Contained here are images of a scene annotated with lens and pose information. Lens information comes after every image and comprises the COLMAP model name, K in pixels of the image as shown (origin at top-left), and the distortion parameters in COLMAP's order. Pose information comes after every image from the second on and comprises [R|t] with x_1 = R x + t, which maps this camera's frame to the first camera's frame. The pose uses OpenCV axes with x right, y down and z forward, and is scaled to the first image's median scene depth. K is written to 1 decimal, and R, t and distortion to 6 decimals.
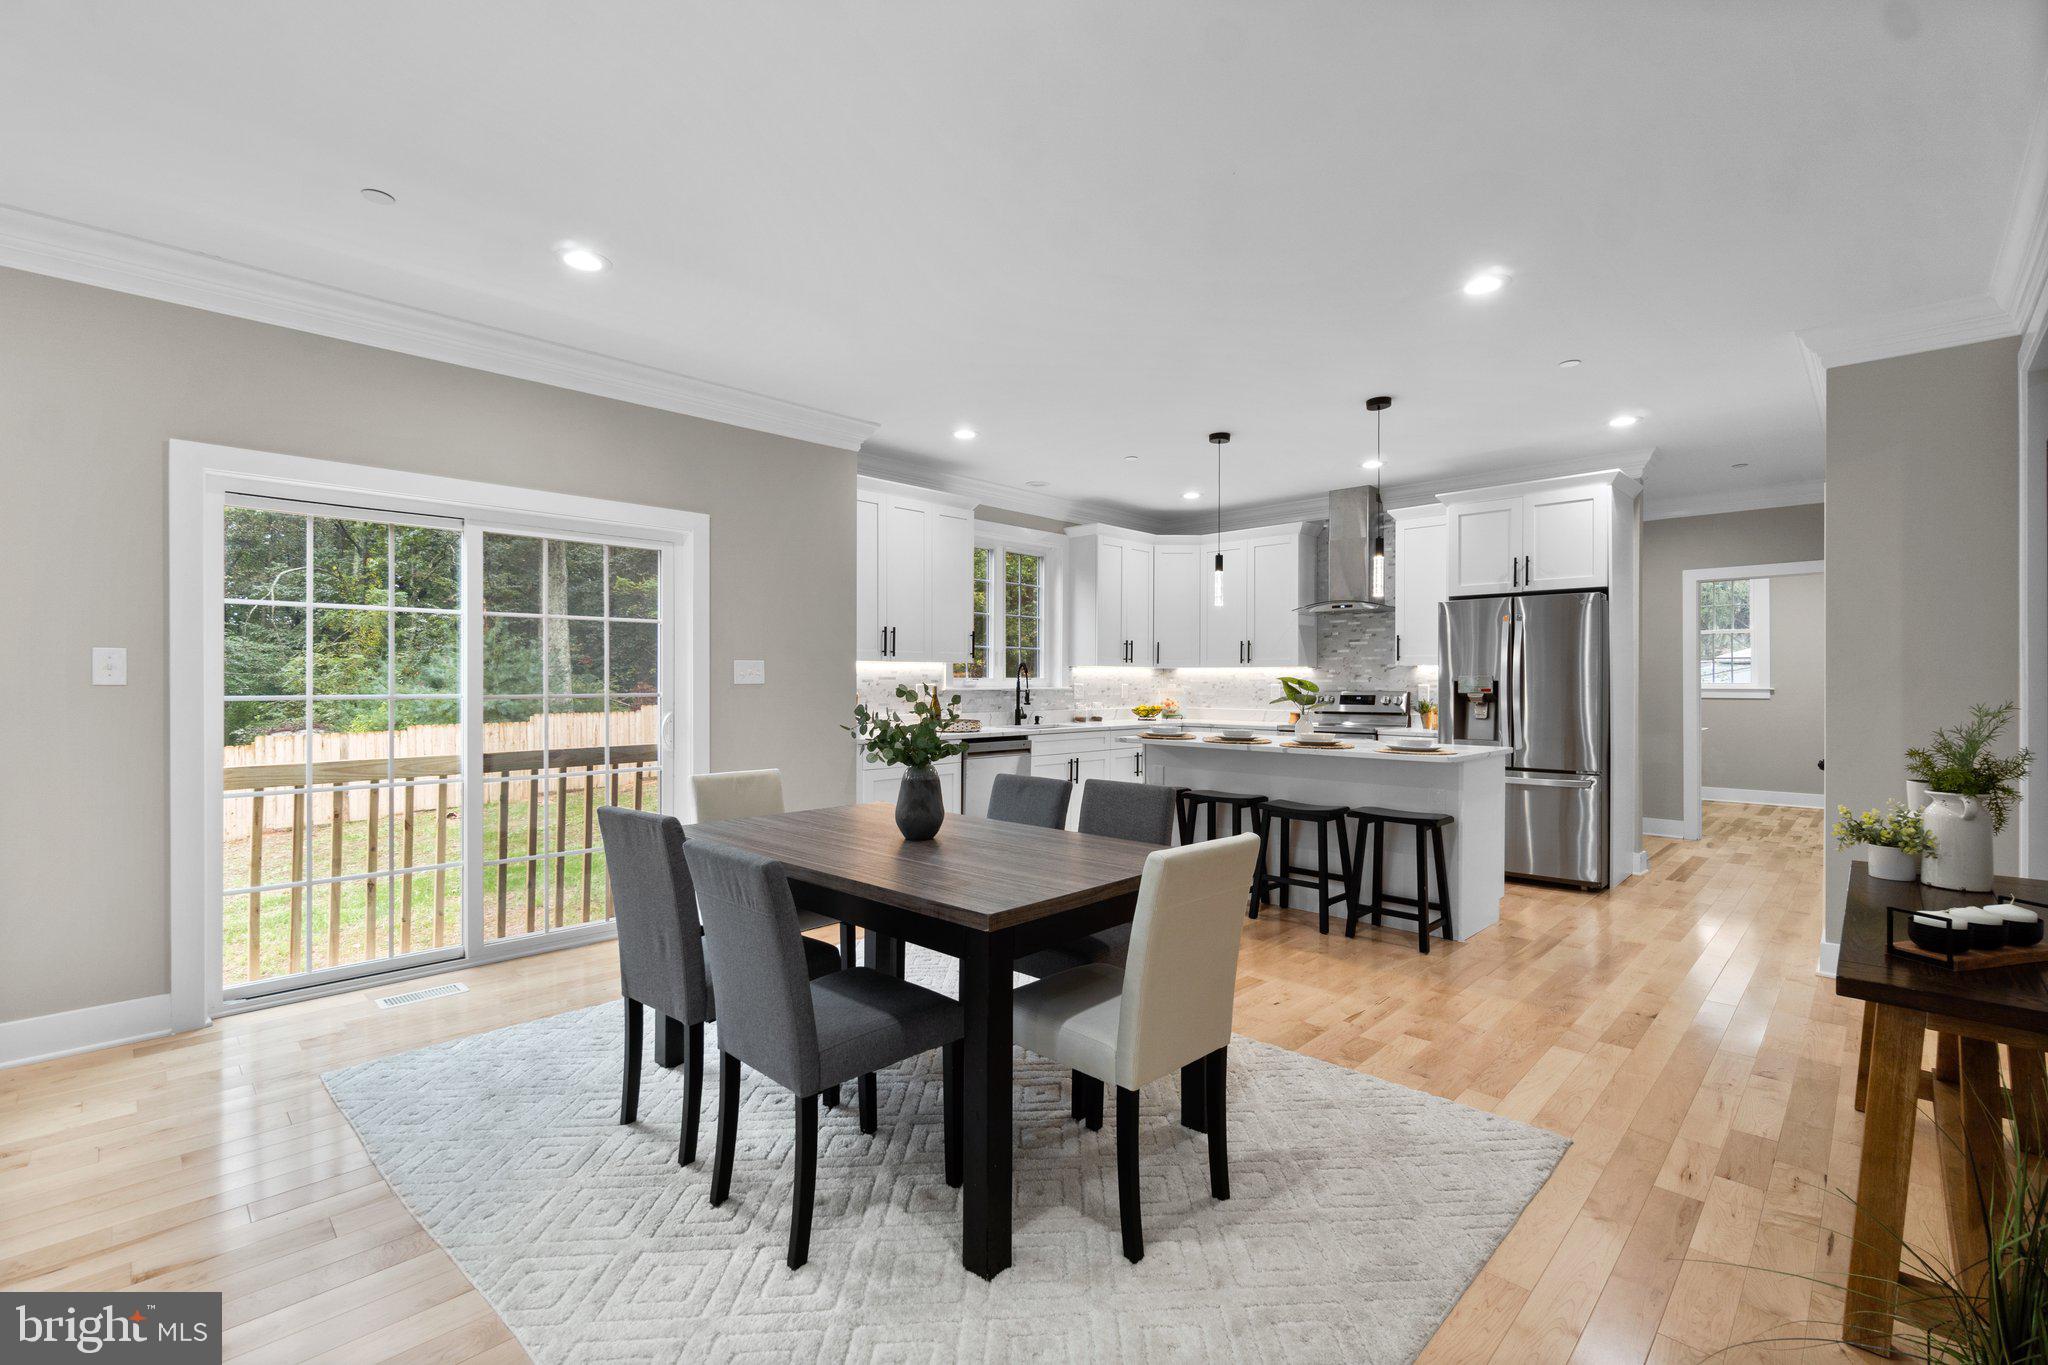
lens RADIAL K [[890.8, 0, 1028.9], [0, 890.8, 664.3], [0, 0, 1]] dist [-0.000510, 0.000221]
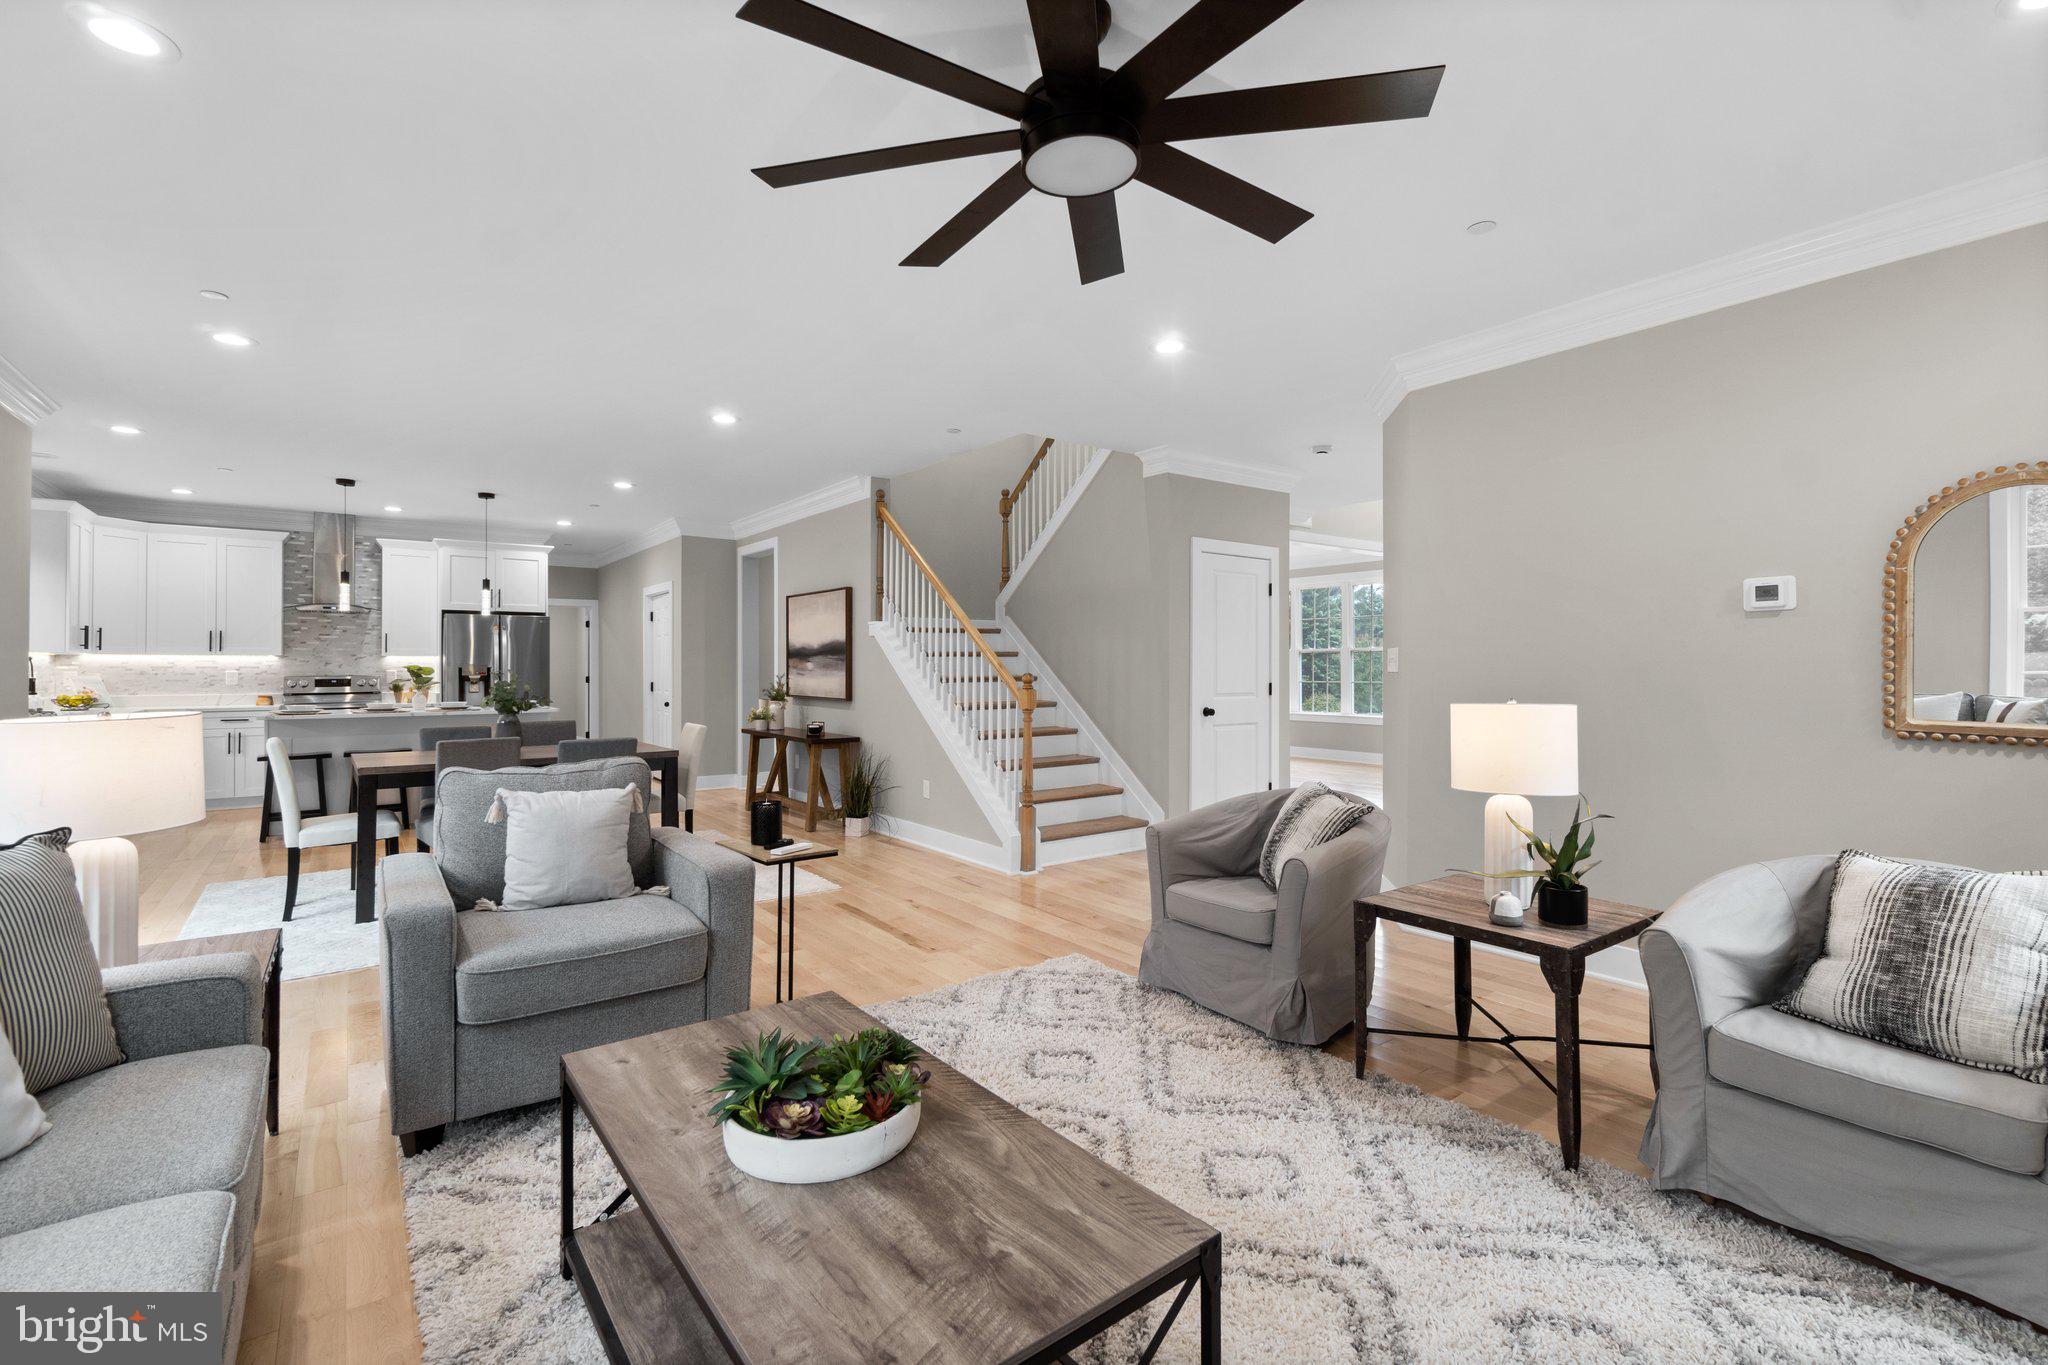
lens RADIAL K [[890.8, 0, 1028.9], [0, 890.8, 664.3], [0, 0, 1]] dist [-0.000510, 0.000221]
pose [[0.135567, -0.008581, 0.990731, -0.860962], [-0.017144, 0.999792, 0.011005, -0.019348], [-0.990620, -0.018477, 0.135392, -0.158653]]
